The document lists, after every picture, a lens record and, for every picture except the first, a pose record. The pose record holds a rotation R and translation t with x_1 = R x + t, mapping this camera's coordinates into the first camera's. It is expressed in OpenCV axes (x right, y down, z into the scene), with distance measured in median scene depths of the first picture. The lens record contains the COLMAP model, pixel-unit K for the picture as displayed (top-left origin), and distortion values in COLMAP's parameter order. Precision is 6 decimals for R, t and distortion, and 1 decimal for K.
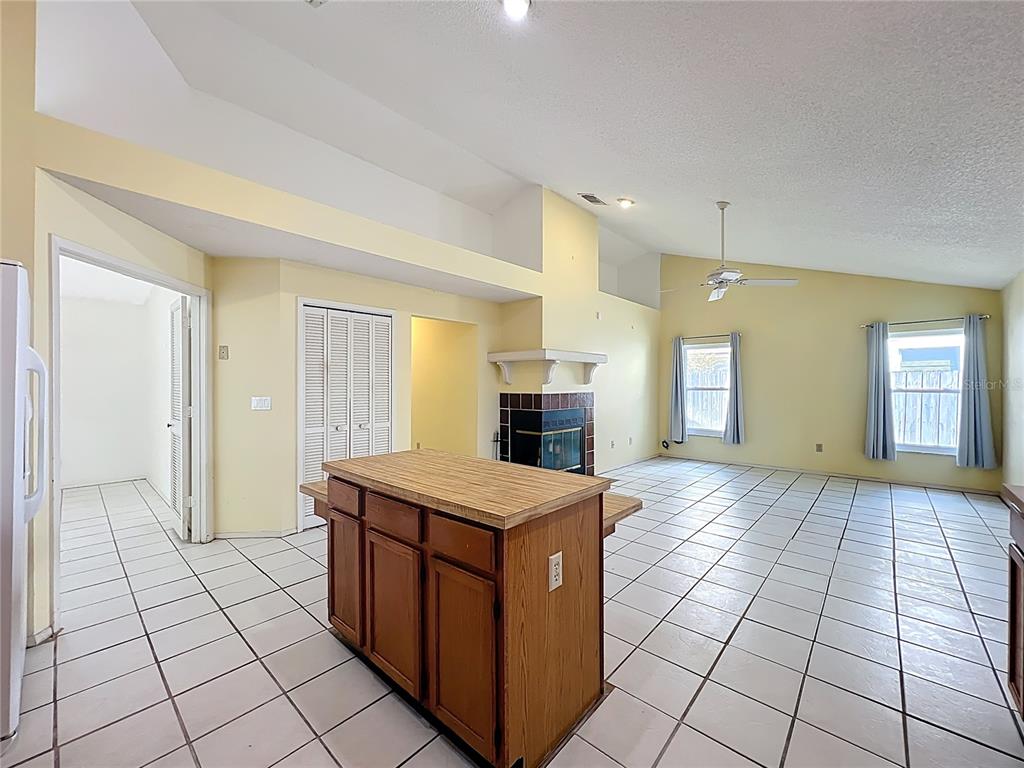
lens RADIAL K [[410.1, 0, 511.6], [0, 410.1, 381.9], [0, 0, 1]] dist [-0.006461, 0.000152]
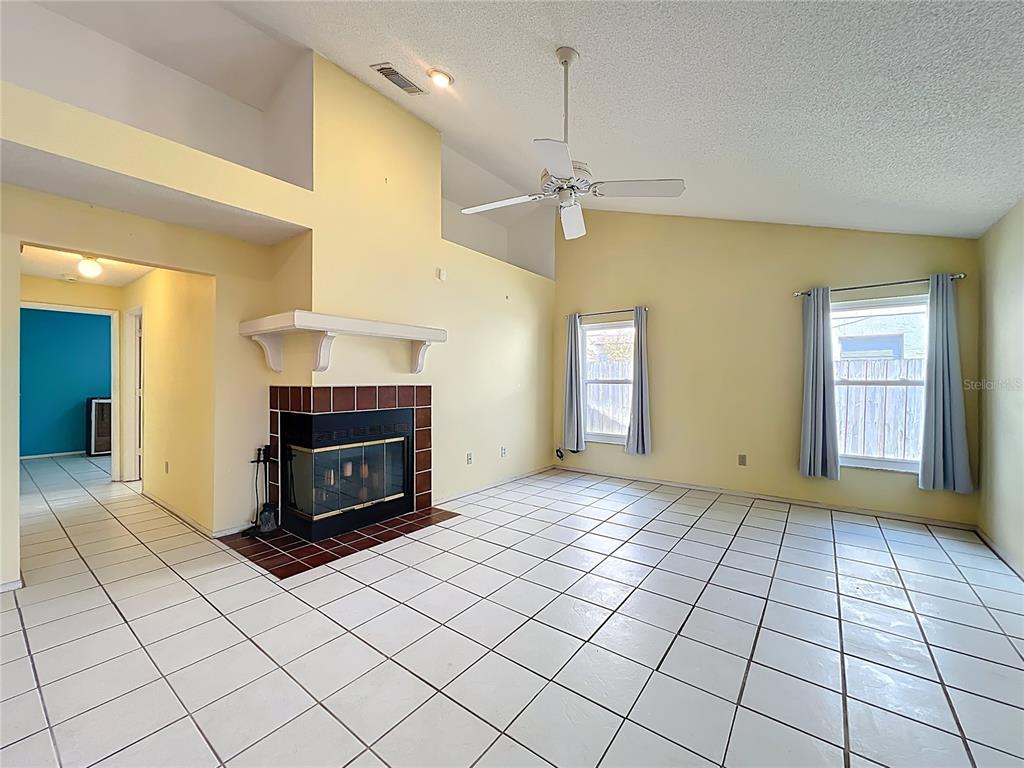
lens RADIAL K [[410.1, 0, 511.6], [0, 410.1, 381.9], [0, 0, 1]] dist [-0.006461, 0.000152]
pose [[0.995844, 0.000846, 0.091077, 0.283664], [-0.001536, 0.999971, 0.007509, 0.015213], [-0.091068, -0.007618, 0.995816, 0.316419]]
